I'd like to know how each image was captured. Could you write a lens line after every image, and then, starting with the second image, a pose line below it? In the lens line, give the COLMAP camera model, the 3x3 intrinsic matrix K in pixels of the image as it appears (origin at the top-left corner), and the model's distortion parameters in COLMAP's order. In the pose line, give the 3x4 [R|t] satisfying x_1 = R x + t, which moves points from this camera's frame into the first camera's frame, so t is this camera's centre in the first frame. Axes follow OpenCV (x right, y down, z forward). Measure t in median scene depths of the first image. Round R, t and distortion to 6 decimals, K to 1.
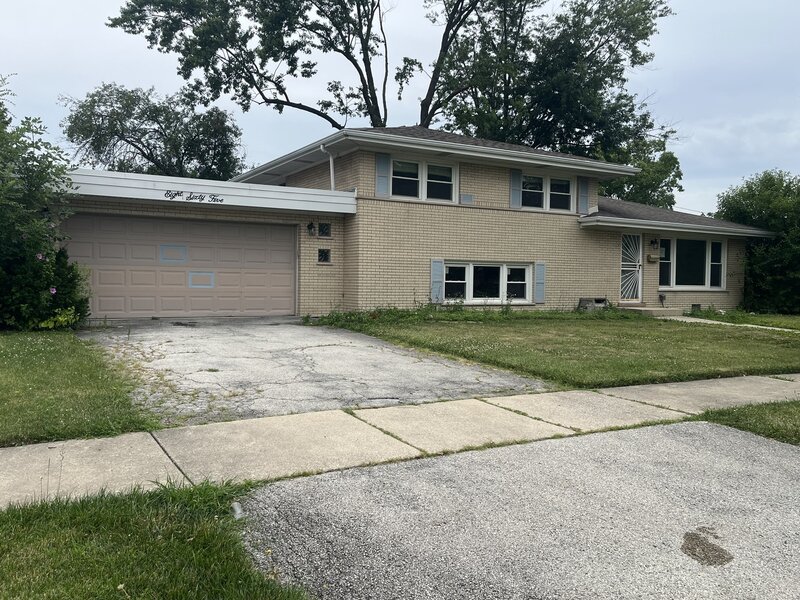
lens RADIAL K [[649.9, 0, 400.0], [0, 649.9, 300.0], [0, 0, 1]] dist [-0.003214, -0.000769]
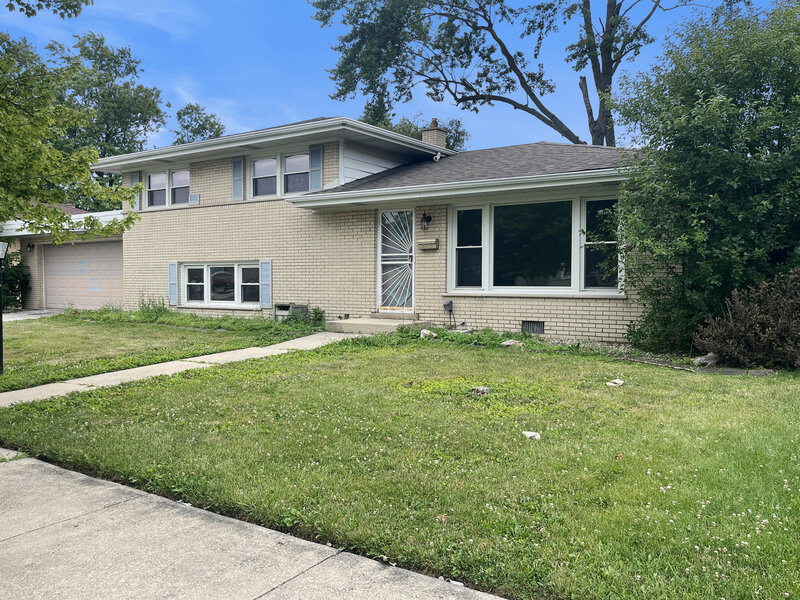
lens RADIAL K [[650.0, 0, 397.1], [0, 650.0, 299.4], [0, 0, 1]] dist [0.001385, -0.011547]
pose [[0.466122, 0.012297, -0.884635, 1.050578], [-0.018793, 0.999815, 0.003996, -0.013600], [0.884521, 0.014762, 0.466267, 0.766315]]
